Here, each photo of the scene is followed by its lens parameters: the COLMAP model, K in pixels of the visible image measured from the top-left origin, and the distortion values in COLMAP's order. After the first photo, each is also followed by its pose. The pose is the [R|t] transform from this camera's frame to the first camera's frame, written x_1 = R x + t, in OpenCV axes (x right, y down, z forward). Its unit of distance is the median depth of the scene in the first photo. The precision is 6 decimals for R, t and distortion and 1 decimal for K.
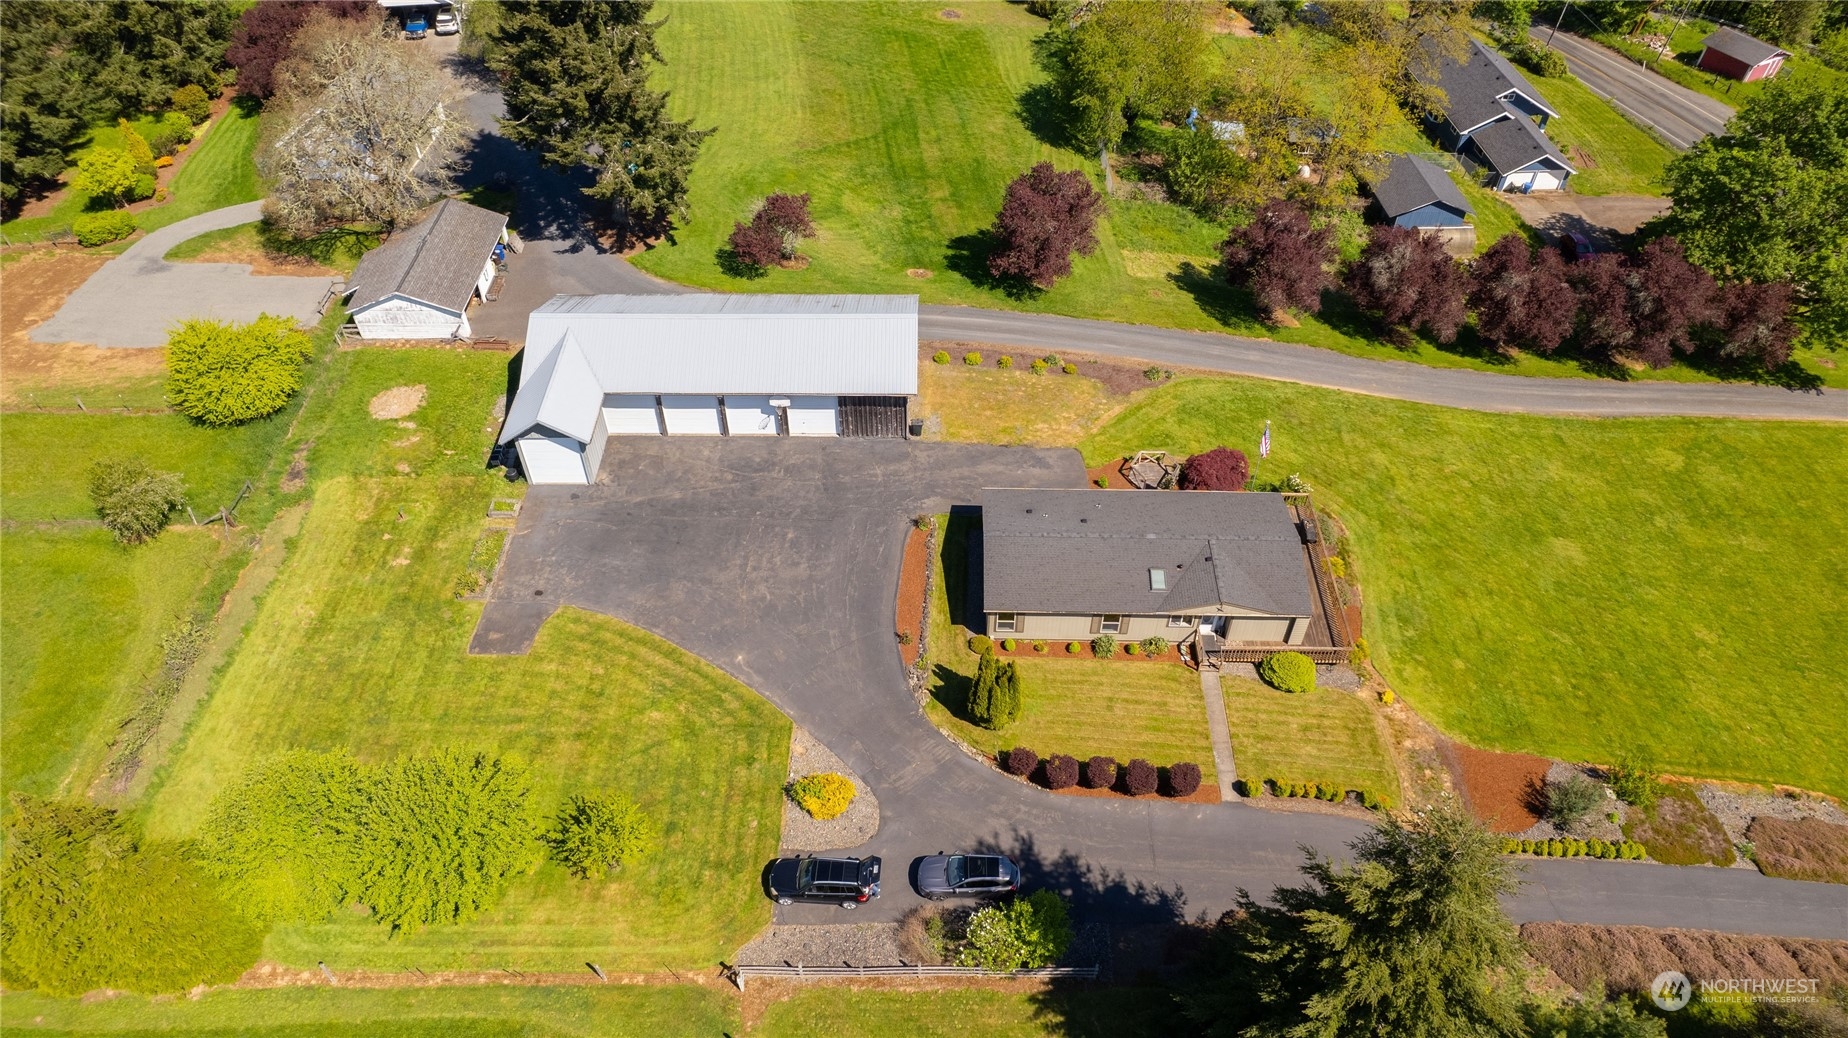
lens RADIAL K [[1179.3, 0, 938.5], [0, 1179.3, 525.8], [0, 0, 1]] dist [-0.061812, 0.043865]
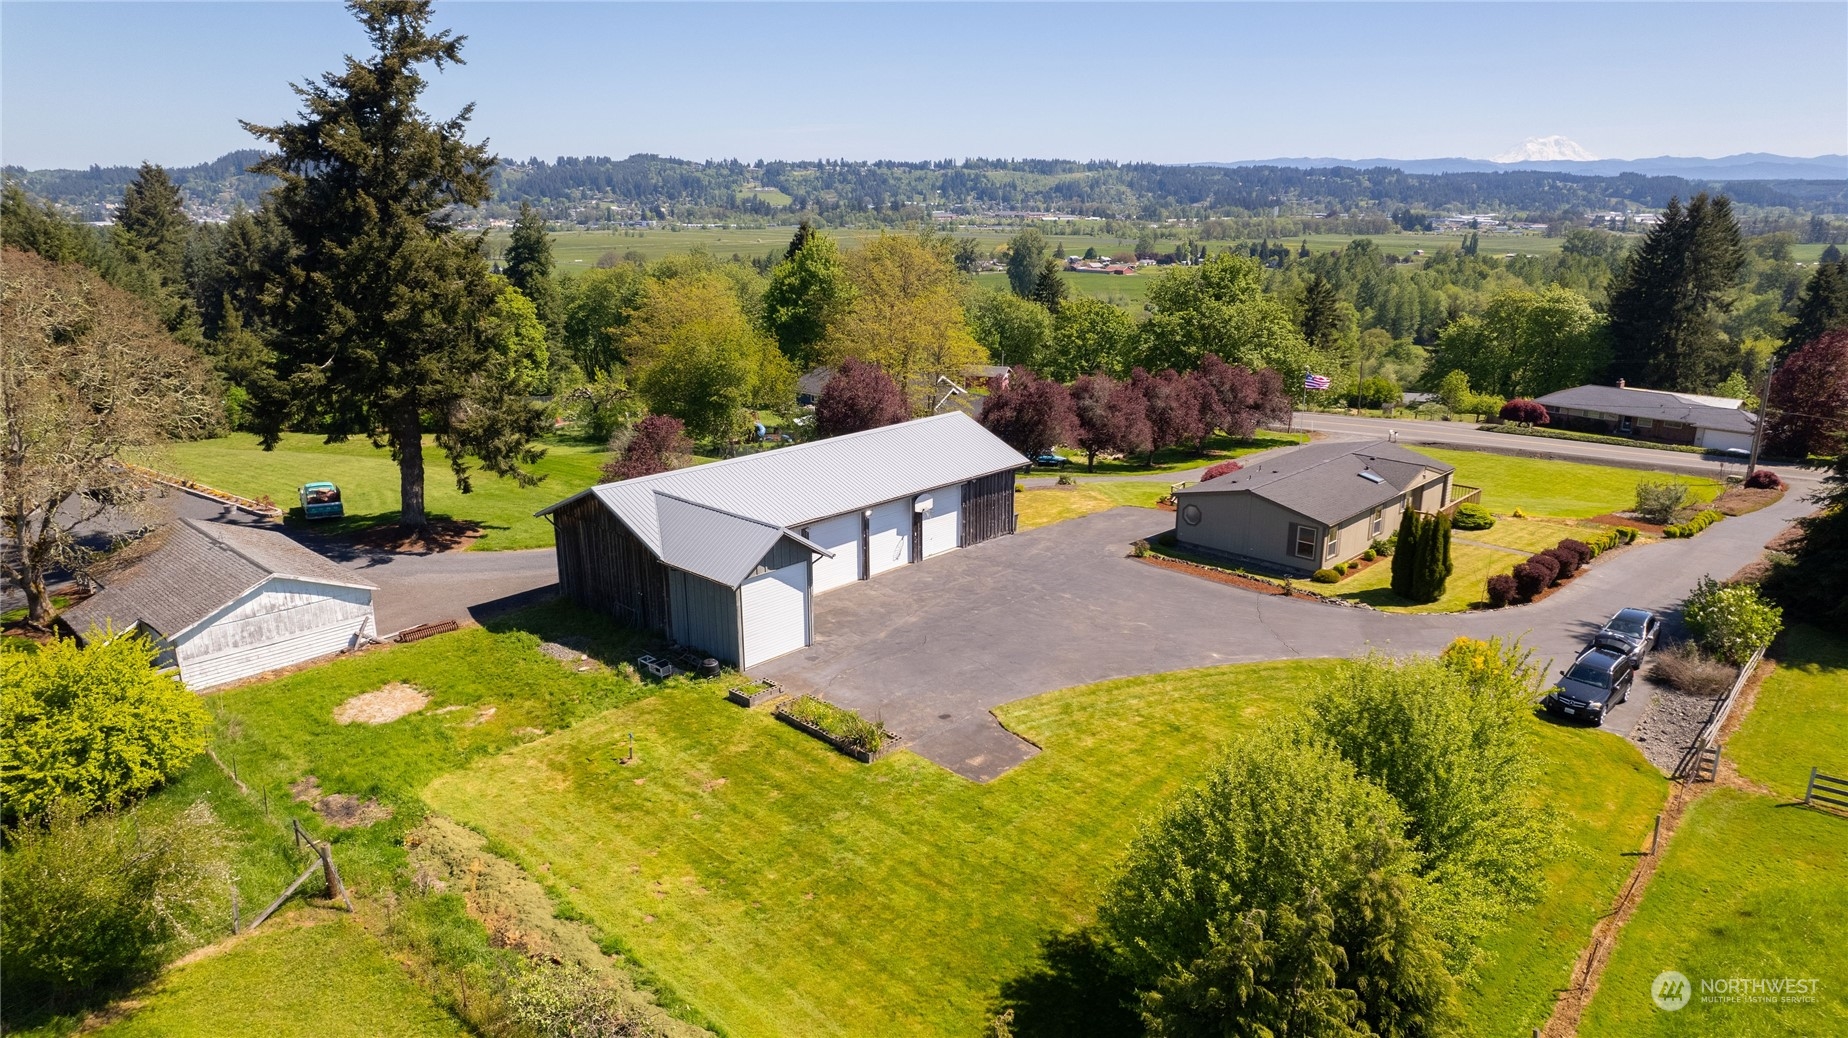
lens RADIAL K [[1178.8, 0, 937.5], [0, 1178.8, 530.1], [0, 0, 1]] dist [-0.075241, 0.066295]
pose [[0.671662, -0.215711, 0.708758, -0.815688], [0.533808, 0.804292, -0.261082, 0.148043], [-0.513730, 0.553700, 0.655361, 0.525636]]
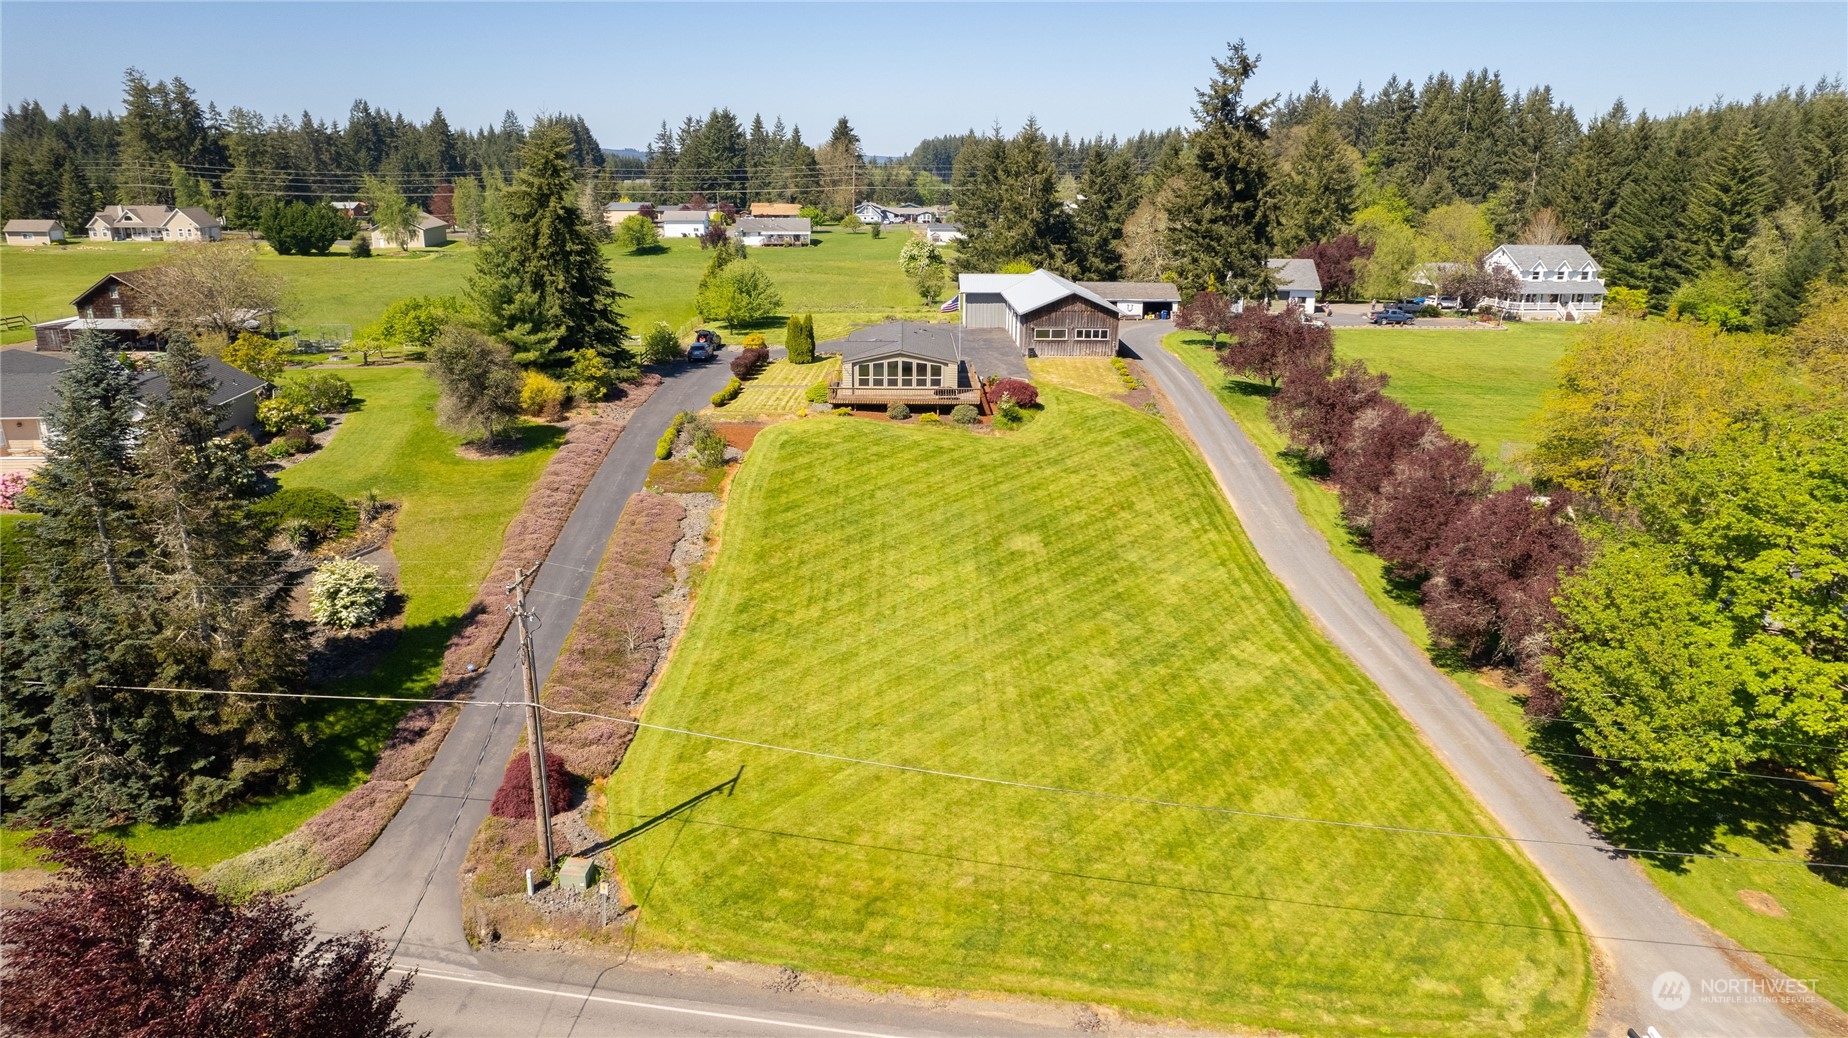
lens RADIAL K [[1178.8, 0, 937.5], [0, 1178.8, 530.1], [0, 0, 1]] dist [-0.075241, 0.066295]
pose [[0.040666, 0.290667, -0.955960, 1.757838], [-0.724332, 0.667607, 0.172178, -0.122877], [0.688251, 0.685430, 0.237688, 0.842906]]
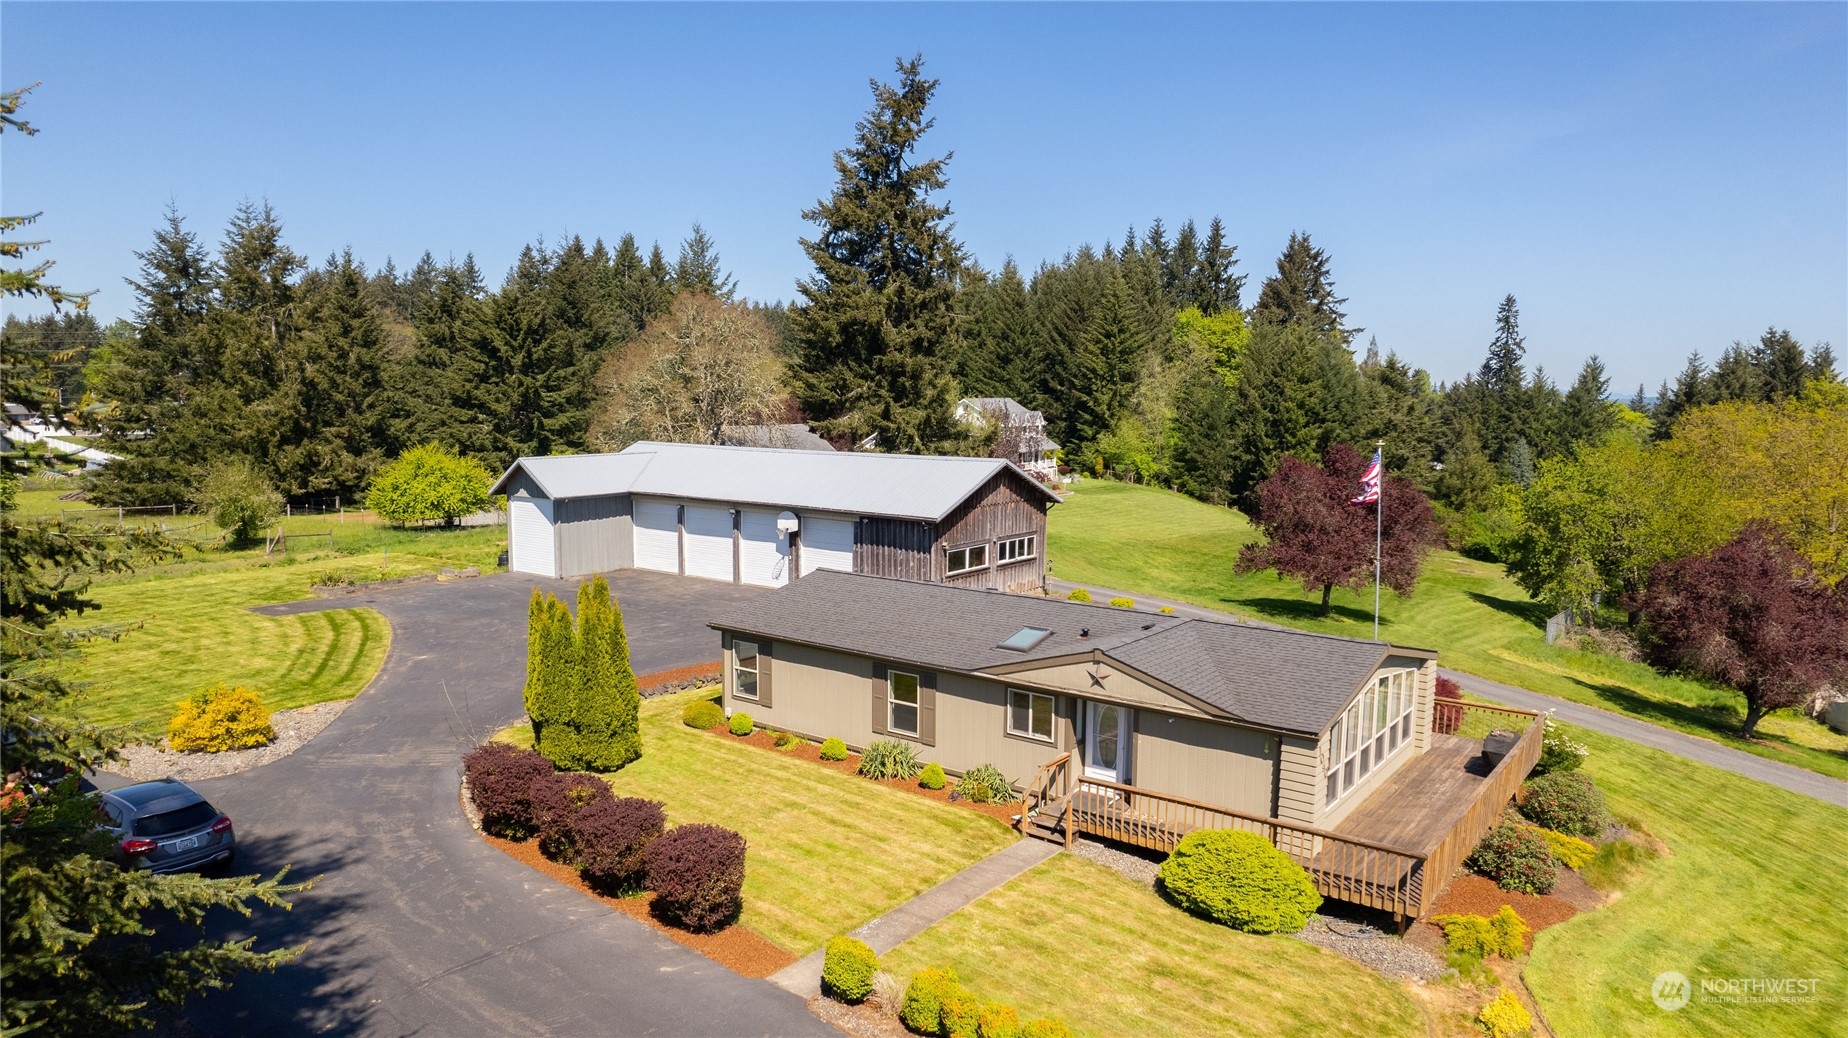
lens RADIAL K [[1178.8, 0, 937.5], [0, 1178.8, 530.1], [0, 0, 1]] dist [-0.075241, 0.066295]
pose [[0.809104, 0.069317, -0.583563, 0.417512], [-0.424330, 0.755910, -0.498541, 0.253089], [0.406564, 0.650995, 0.641023, 0.649577]]
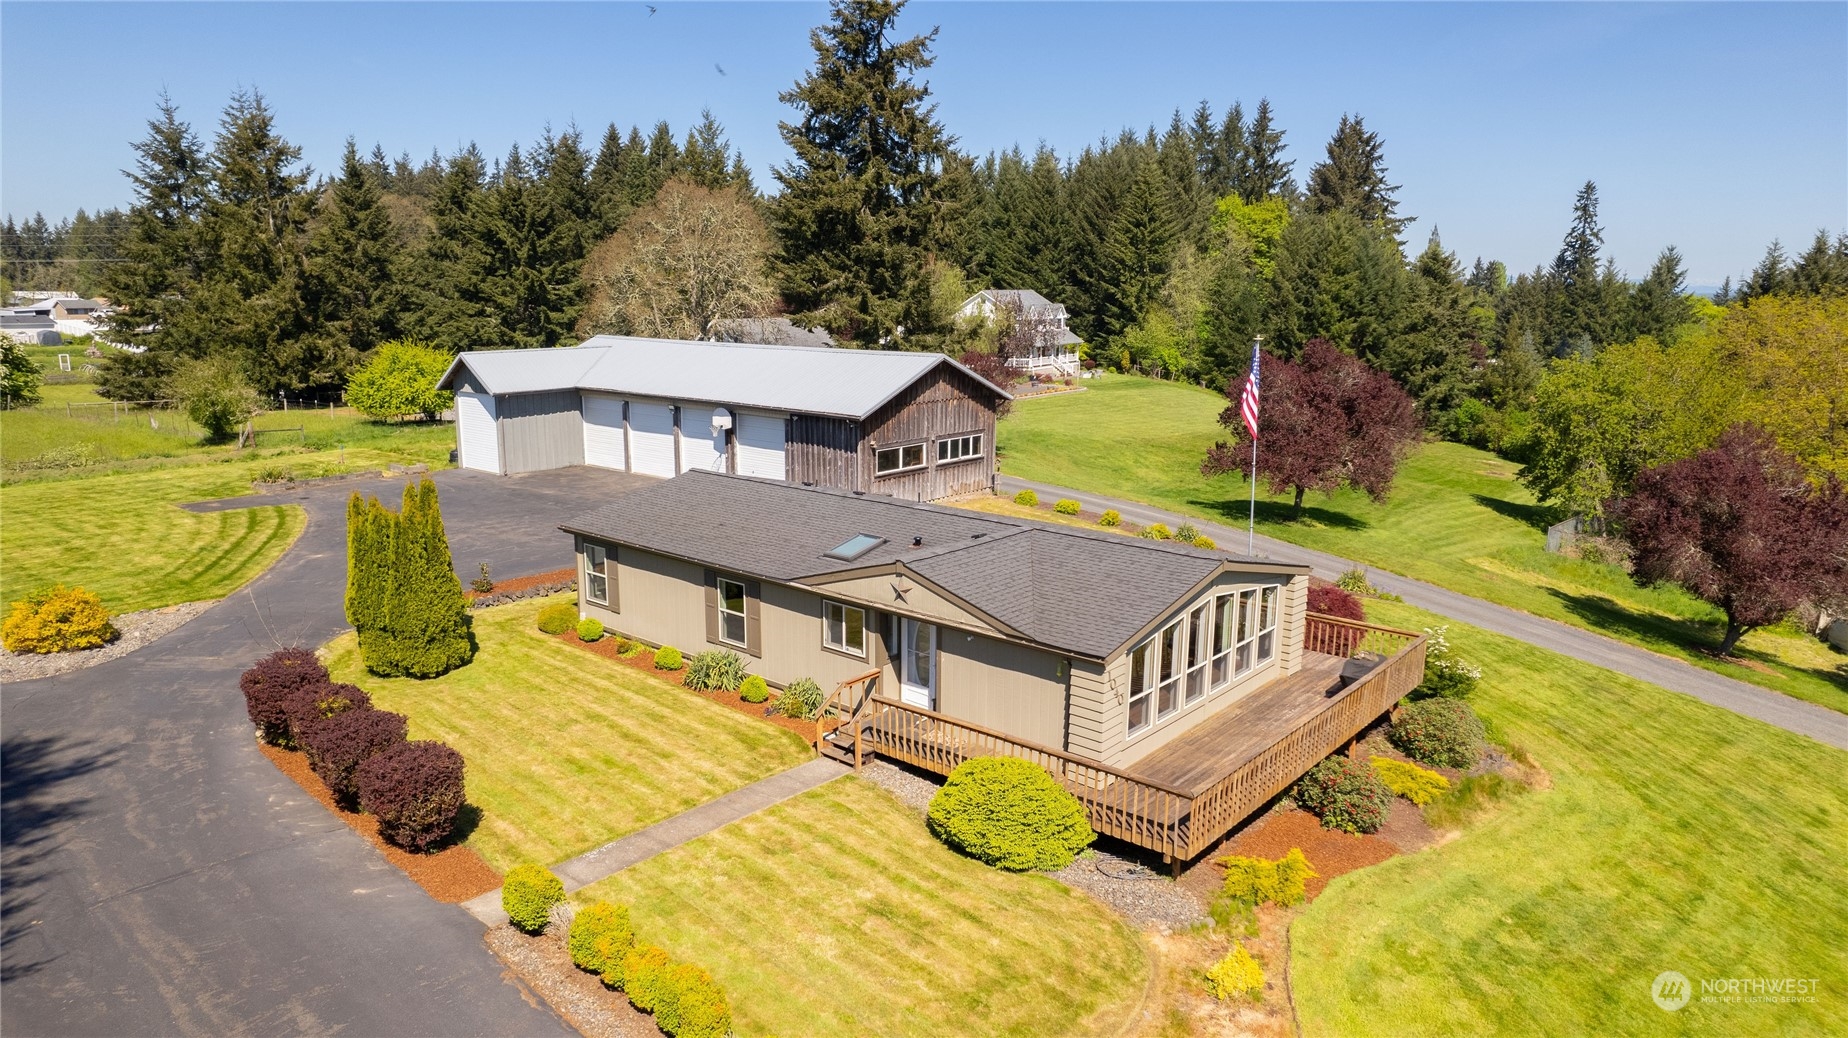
lens RADIAL K [[1178.8, 0, 937.5], [0, 1178.8, 530.1], [0, 0, 1]] dist [-0.075241, 0.066295]
pose [[0.775064, 0.129604, -0.618448, 0.470385], [-0.455494, 0.792948, -0.404670, 0.199322], [0.437951, 0.595345, 0.673620, 0.702004]]
